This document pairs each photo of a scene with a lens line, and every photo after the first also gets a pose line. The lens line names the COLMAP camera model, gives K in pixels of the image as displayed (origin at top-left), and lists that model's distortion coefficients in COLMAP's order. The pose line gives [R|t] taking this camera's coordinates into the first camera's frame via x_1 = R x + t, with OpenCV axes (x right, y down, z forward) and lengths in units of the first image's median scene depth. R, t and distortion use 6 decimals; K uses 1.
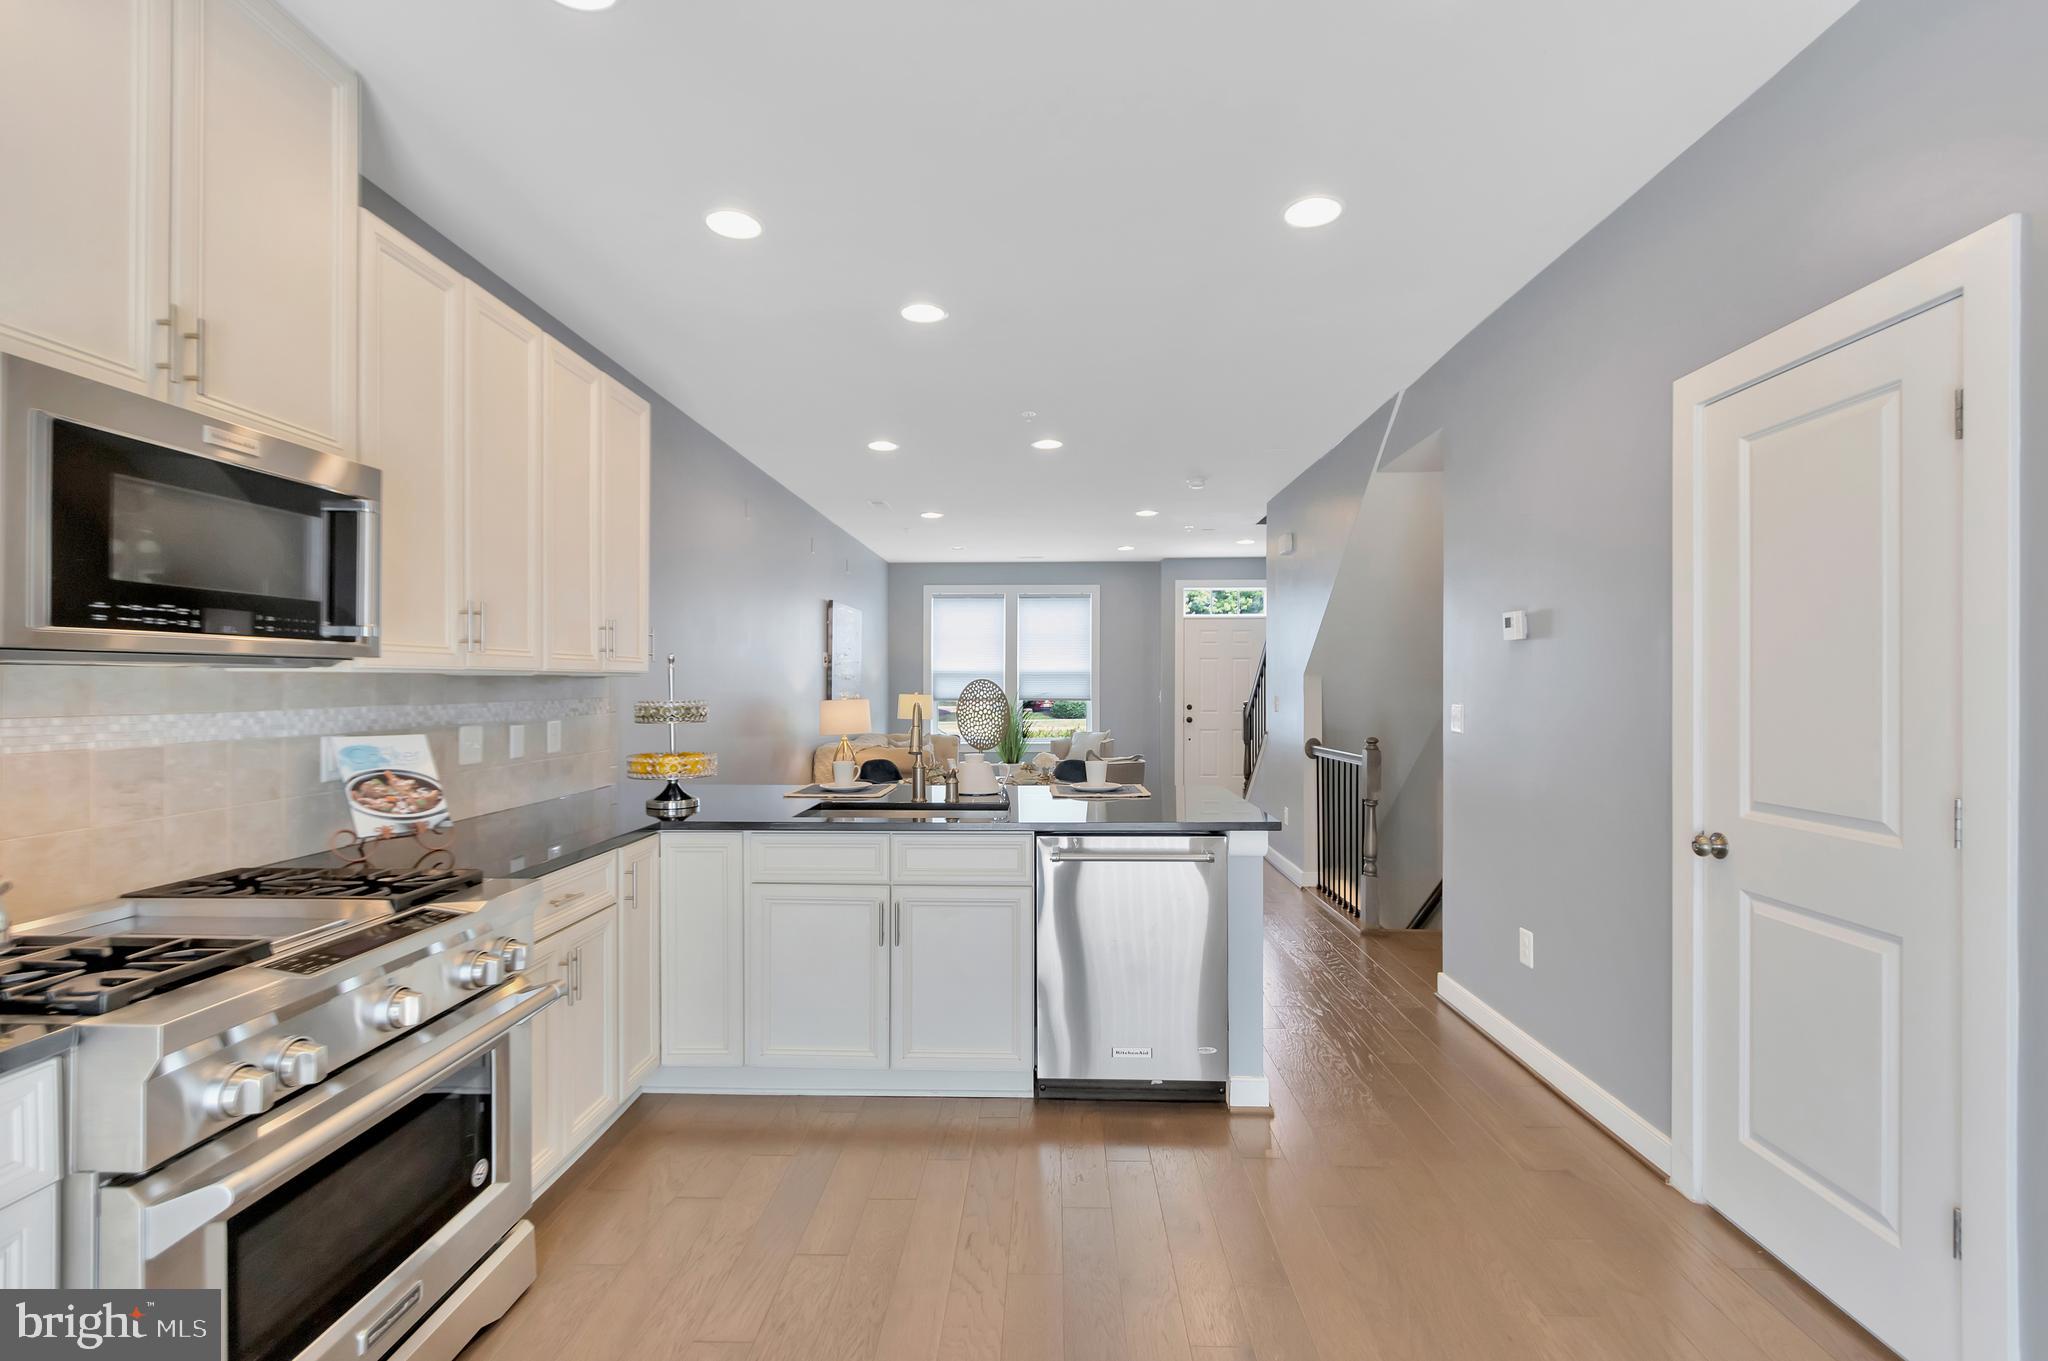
lens RADIAL K [[951.0, 0, 1024.0], [0, 951.0, 680.5], [0, 0, 1]] dist [0.000584, -0.000856]
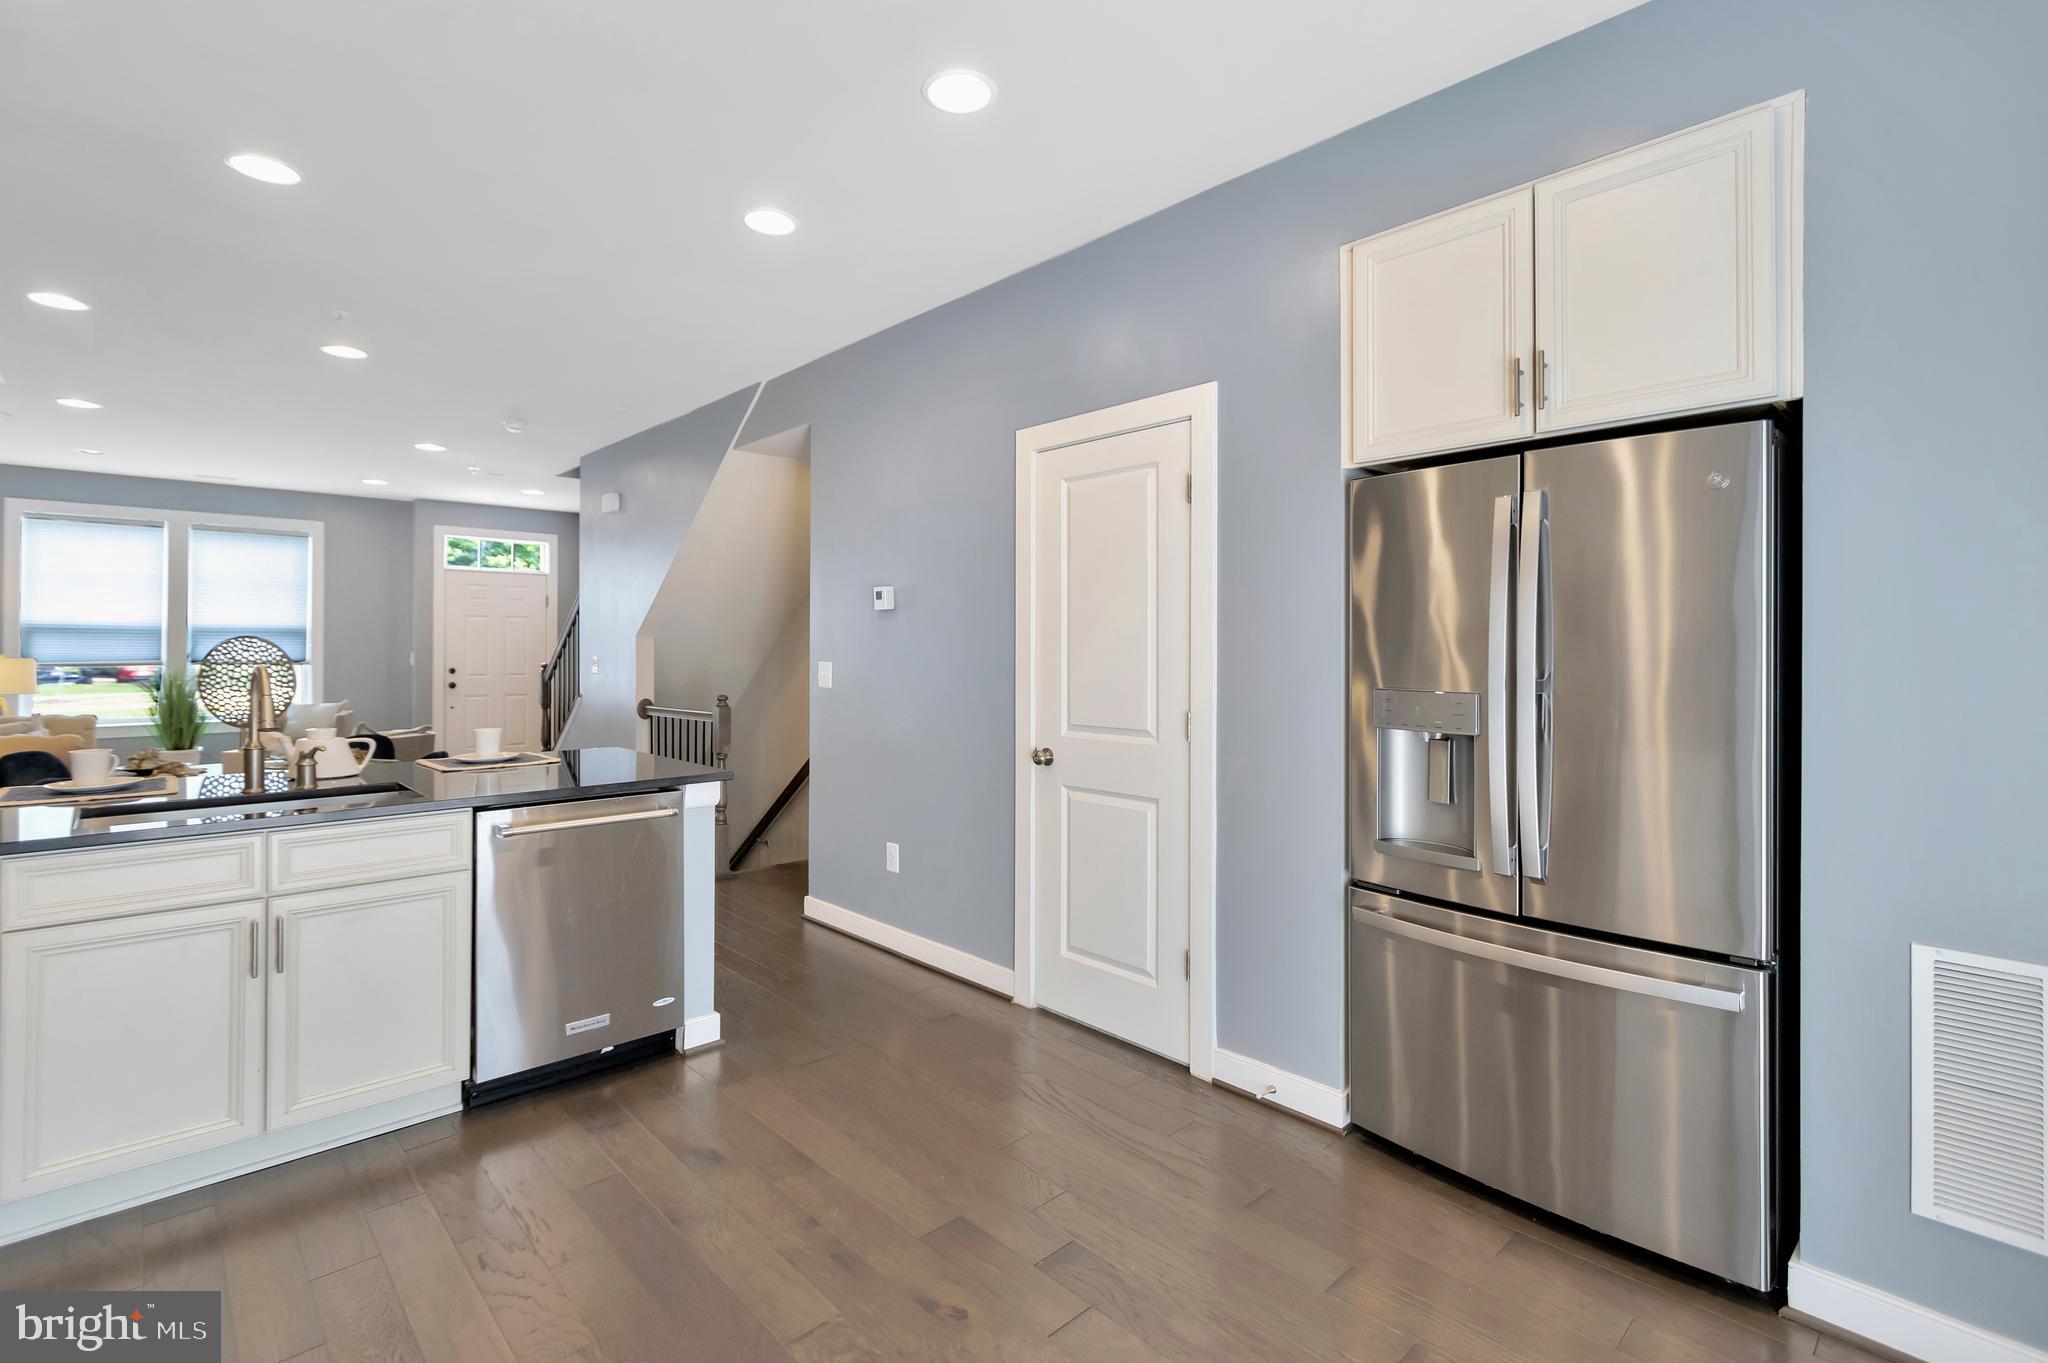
lens RADIAL K [[953.0, 0, 1030.5], [0, 953.0, 637.7], [0, 0, 1]] dist [-0.000924, -0.000685]
pose [[0.697211, 0.010819, 0.716784, -0.322641], [-0.006838, 0.999941, -0.008441, 0.003902], [-0.716833, 0.000984, 0.697244, 0.001971]]
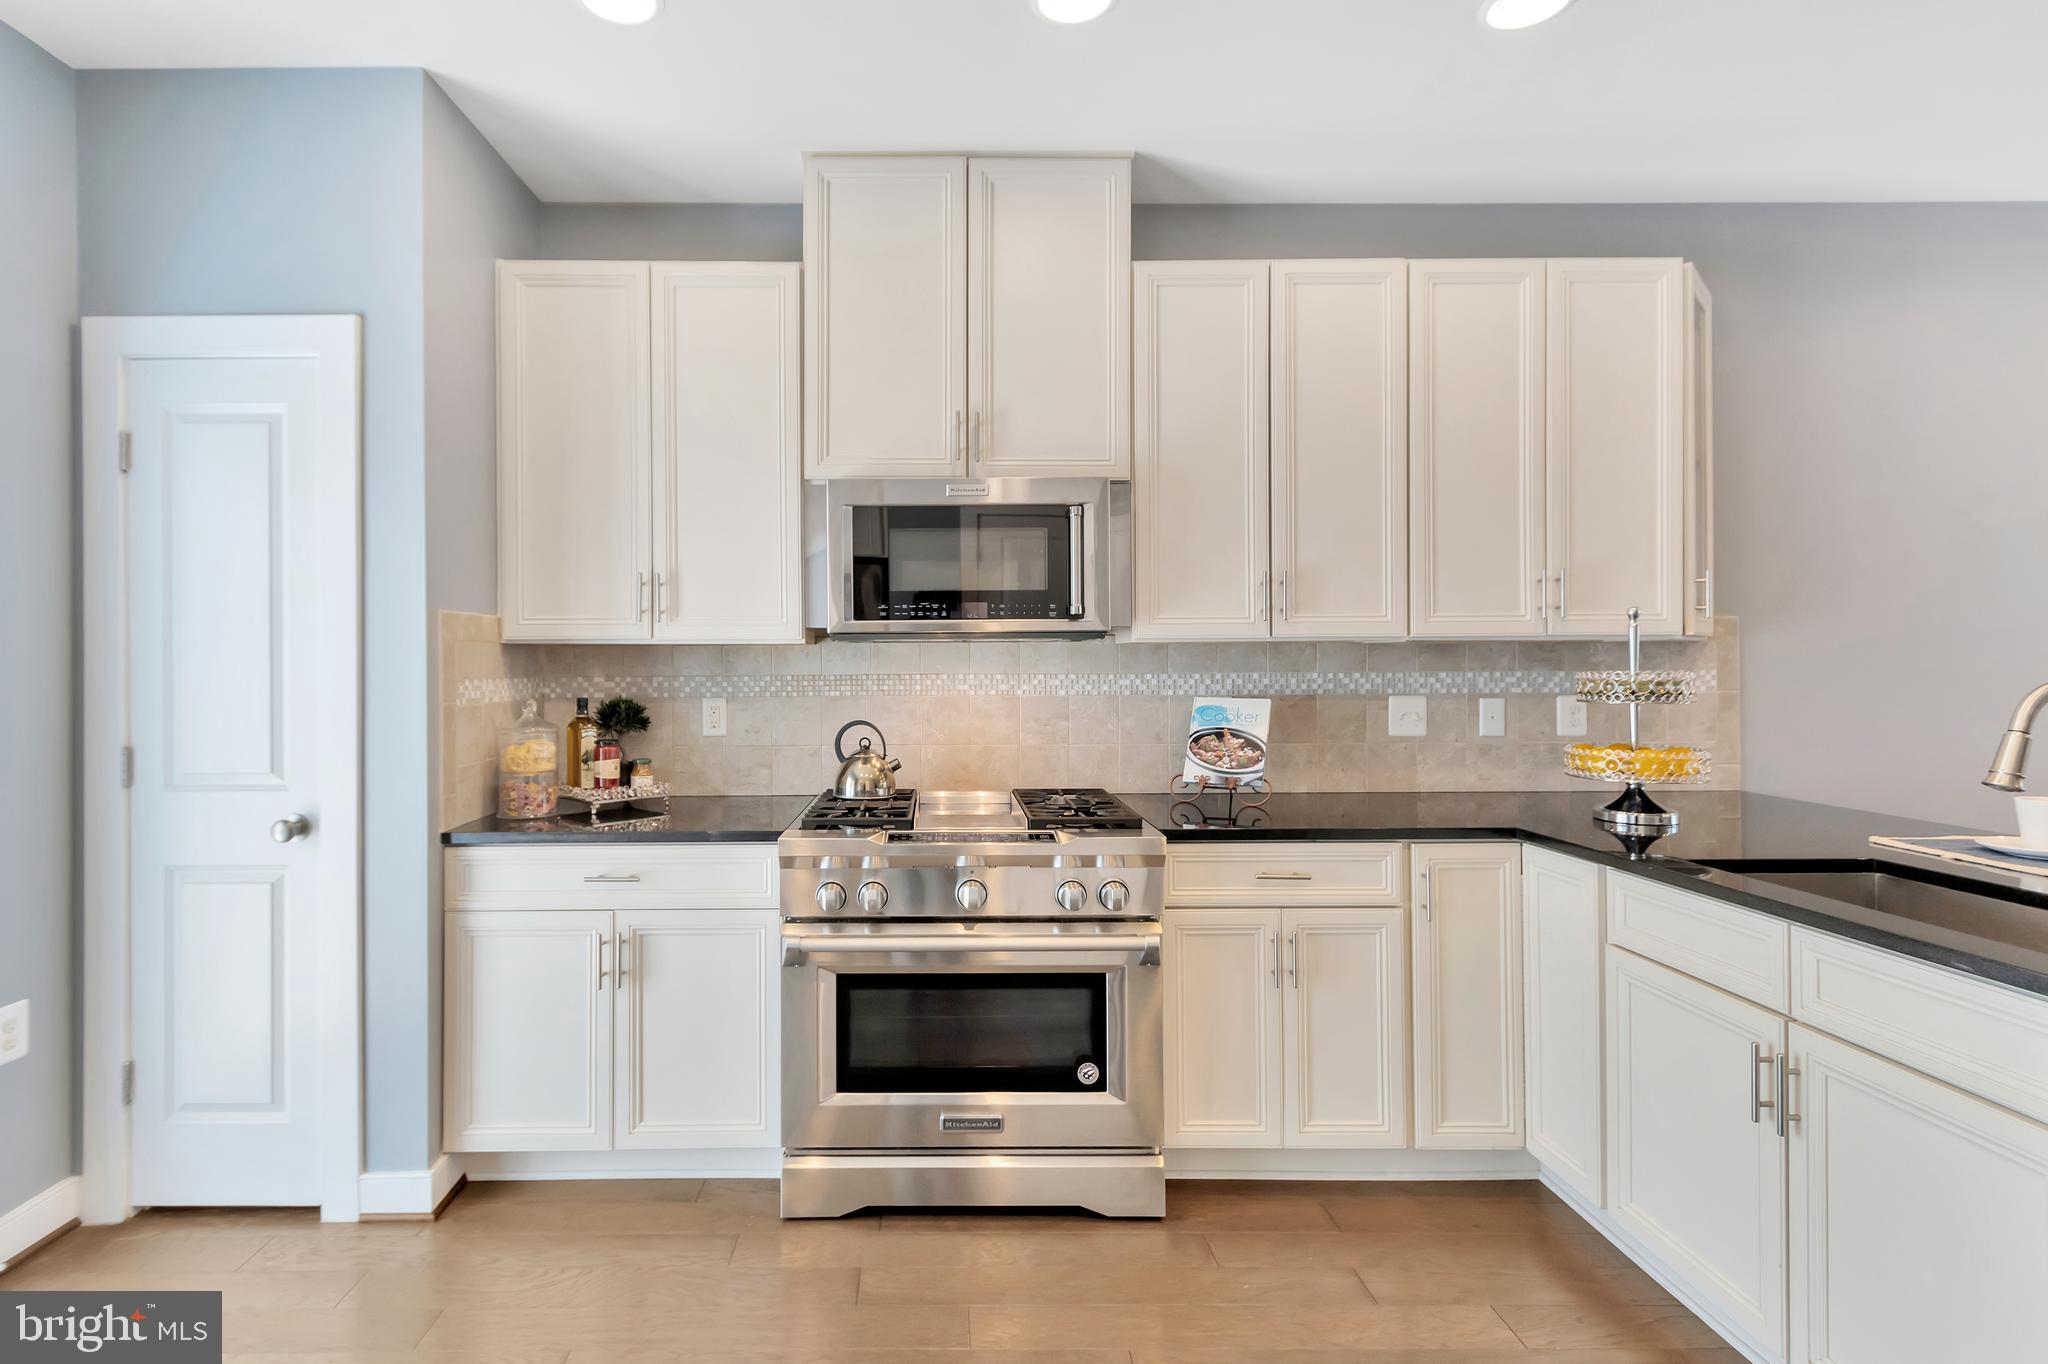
lens RADIAL K [[1039.4, 0, 1022.8], [0, 1039.4, 664.2], [0, 0, 1]] dist [0.000936, -0.000131]
pose [[0.020298, -0.002106, -0.999792, 0.524843], [0.006582, 0.999976, -0.001973, 0.017503], [0.999772, -0.006541, 0.020311, 0.684777]]
